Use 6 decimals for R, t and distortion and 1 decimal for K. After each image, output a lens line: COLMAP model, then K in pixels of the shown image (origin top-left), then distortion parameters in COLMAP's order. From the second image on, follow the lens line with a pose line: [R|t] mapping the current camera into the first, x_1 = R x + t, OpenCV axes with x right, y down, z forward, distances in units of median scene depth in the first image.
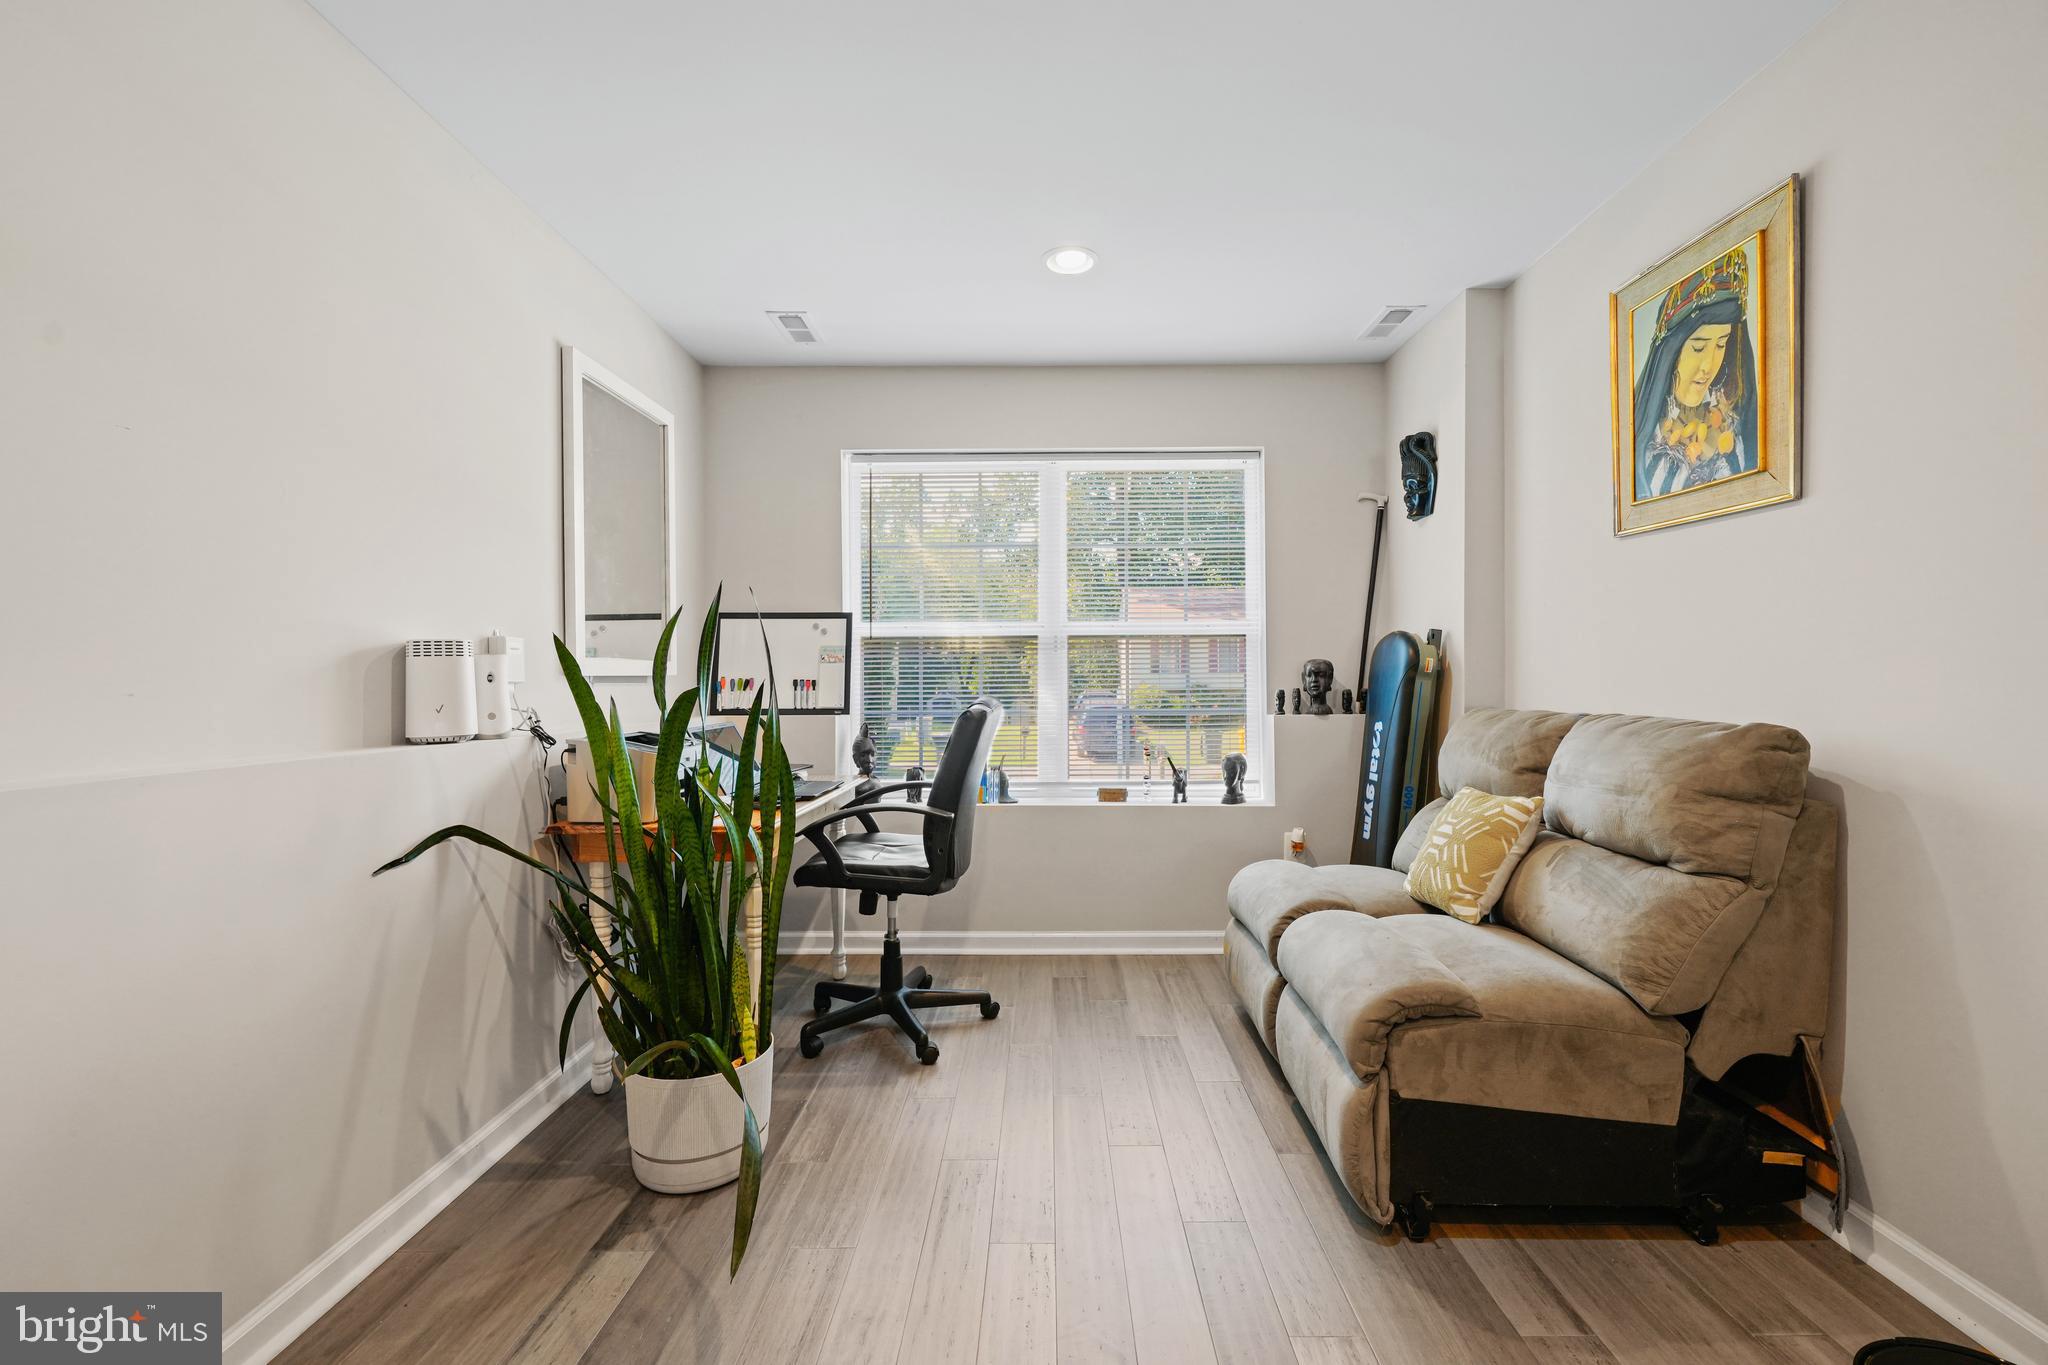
lens RADIAL K [[819.9, 0, 1024.0], [0, 819.9, 682.5], [0, 0, 1]] dist [-0.001845, -0.000171]
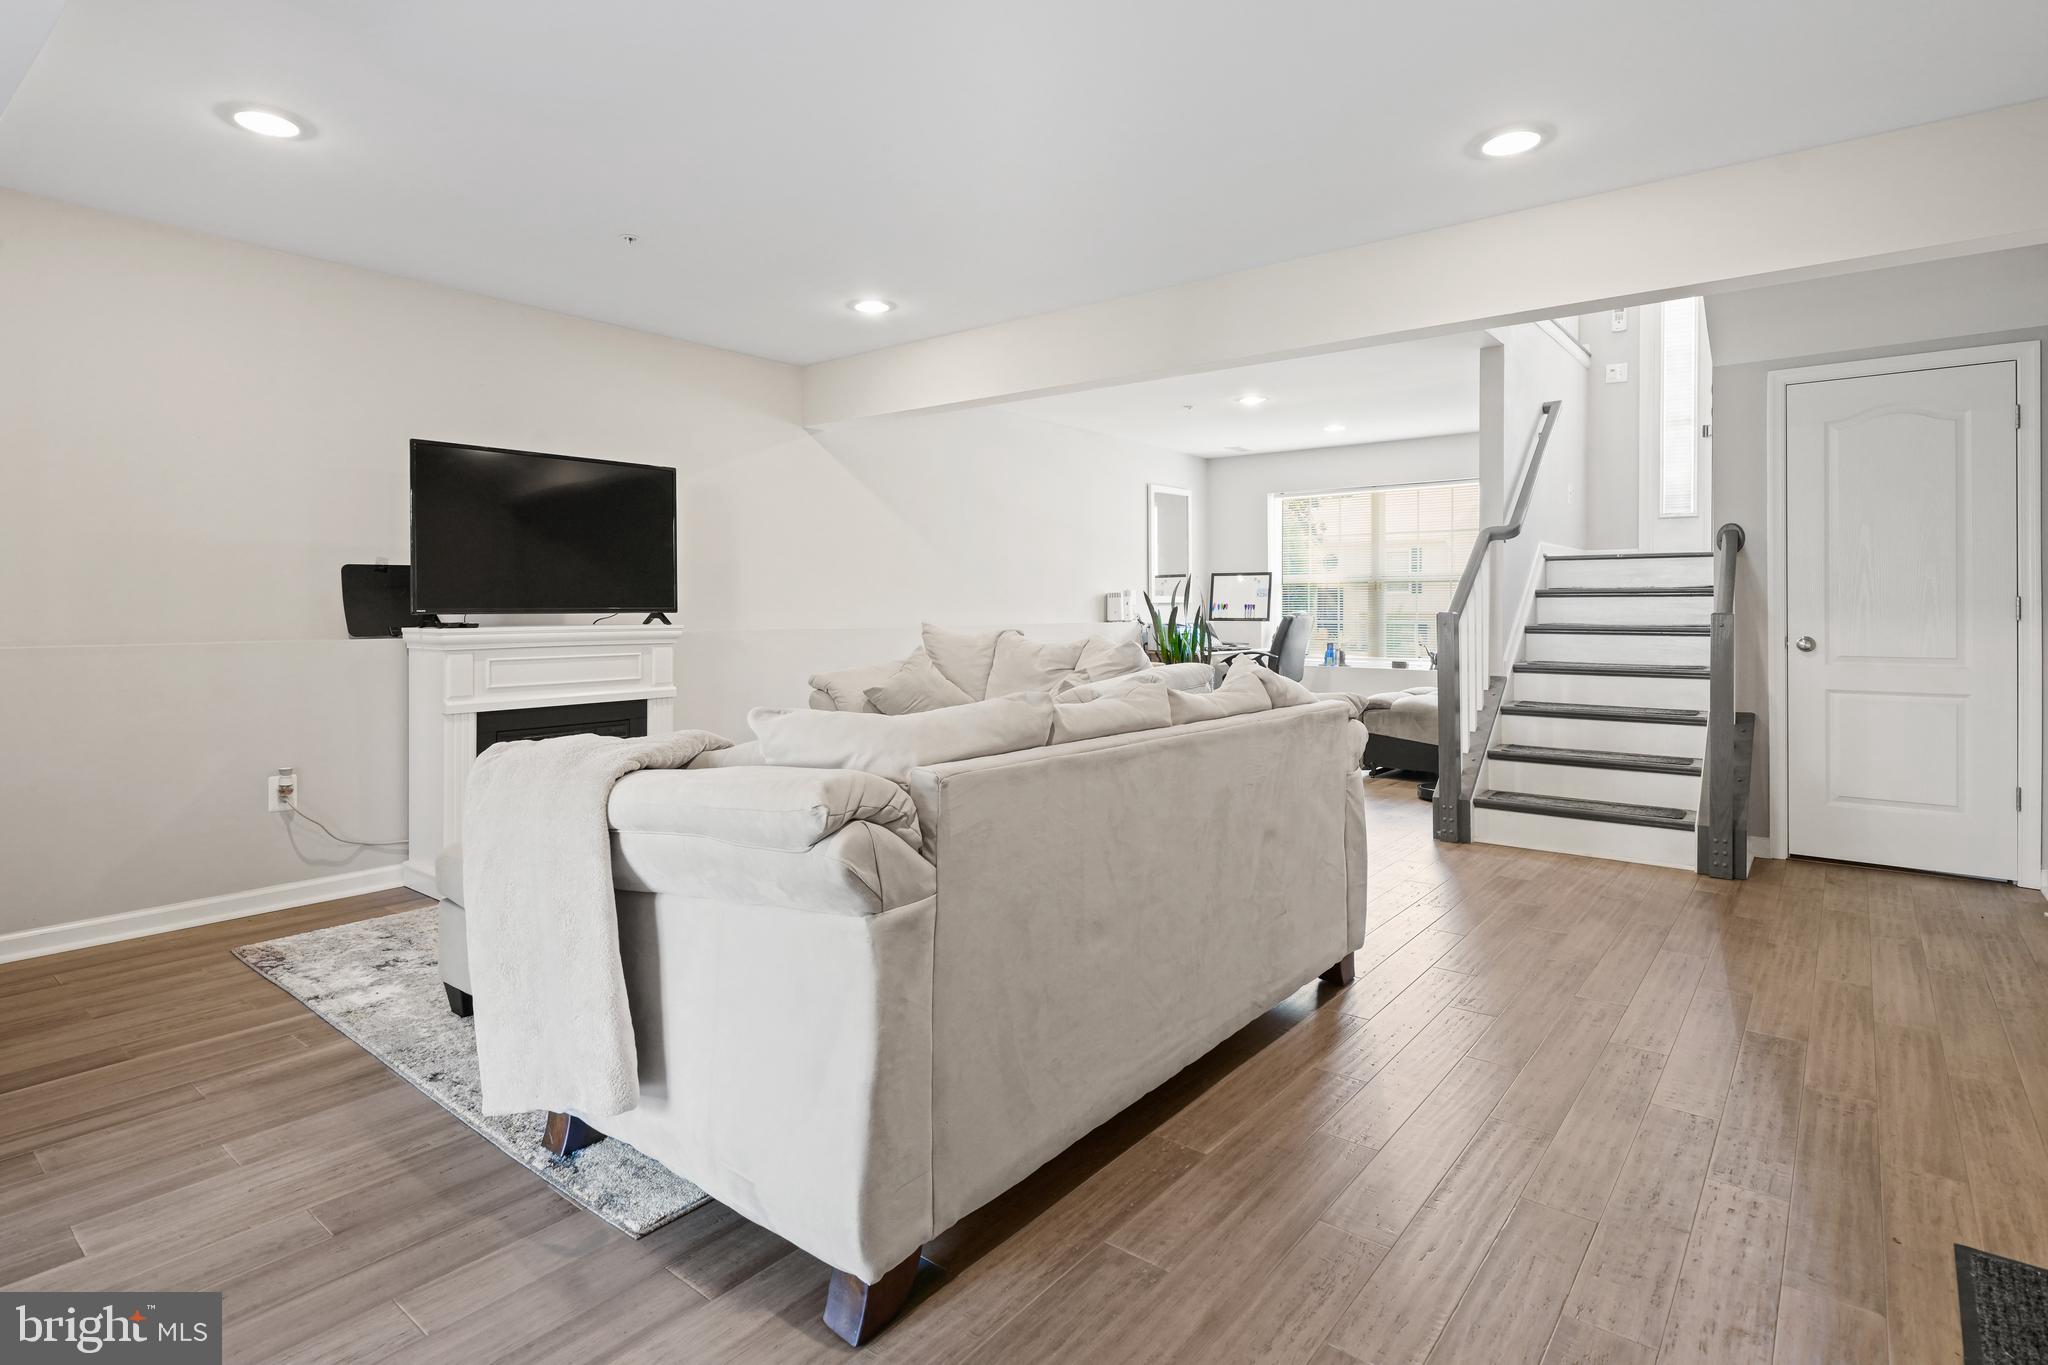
lens RADIAL K [[1088.8, 0, 980.5], [0, 1088.8, 608.7], [0, 0, 1]] dist [0.003204, 0.001481]
pose [[0.776233, 0.006388, -0.630414, 1.544524], [-0.006264, 0.999977, 0.002420, 0.007886], [0.630416, 0.002070, 0.776255, -2.590749]]
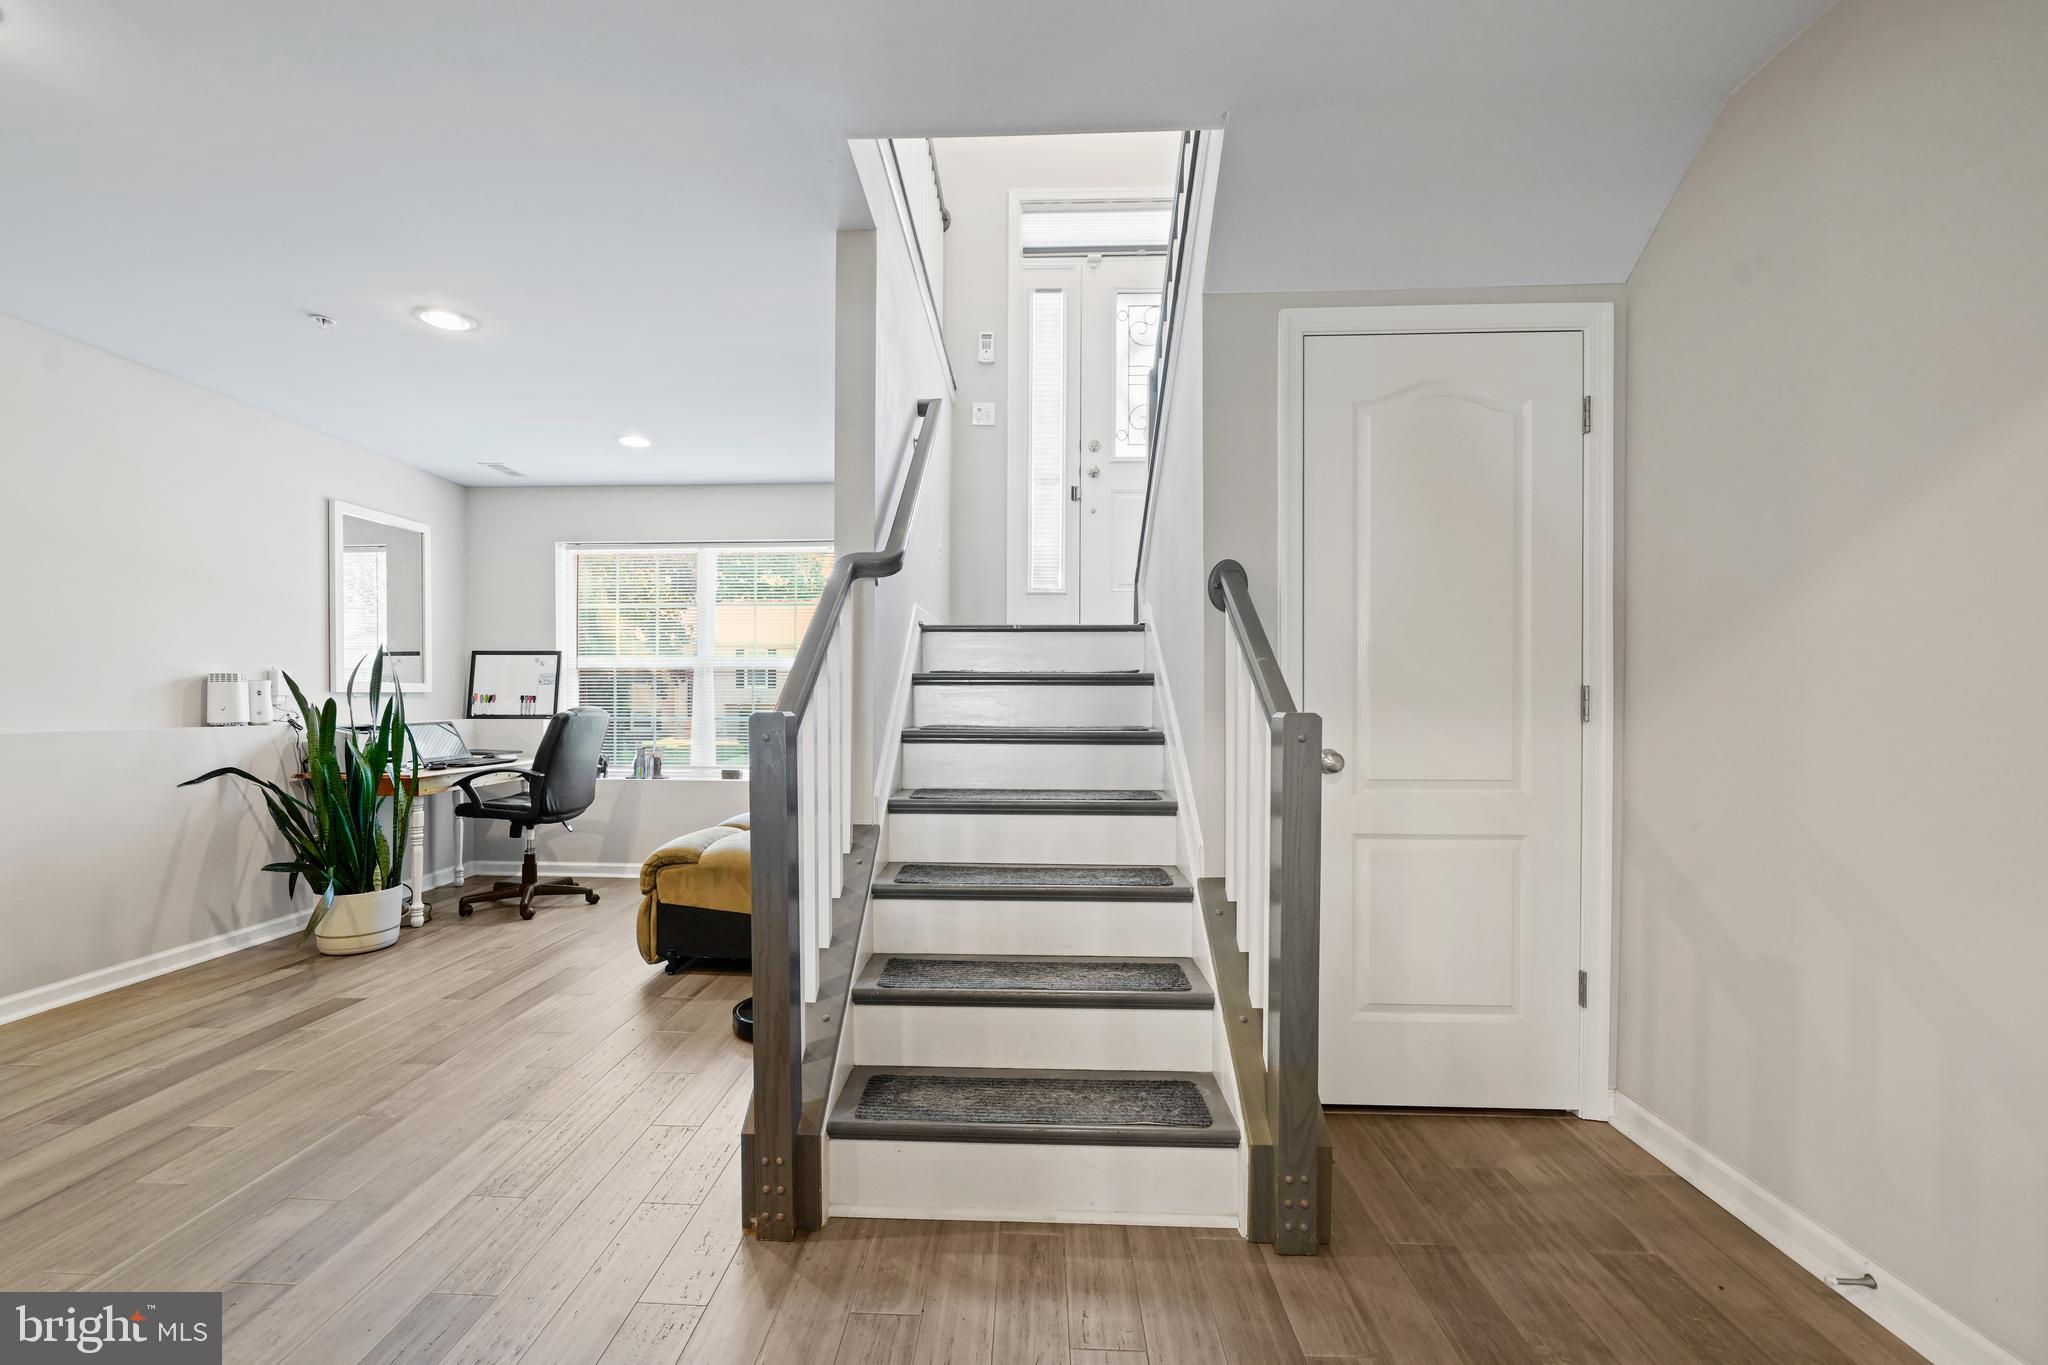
lens RADIAL K [[832.3, 0, 999.4], [0, 832.3, 703.1], [0, 0, 1]] dist [-0.004281, -0.000603]
pose [[0.999104, 0.006815, -0.041772, 1.058219], [-0.006721, 0.999975, 0.002386, 0.001941], [0.041787, -0.002103, 0.999124, -0.781491]]
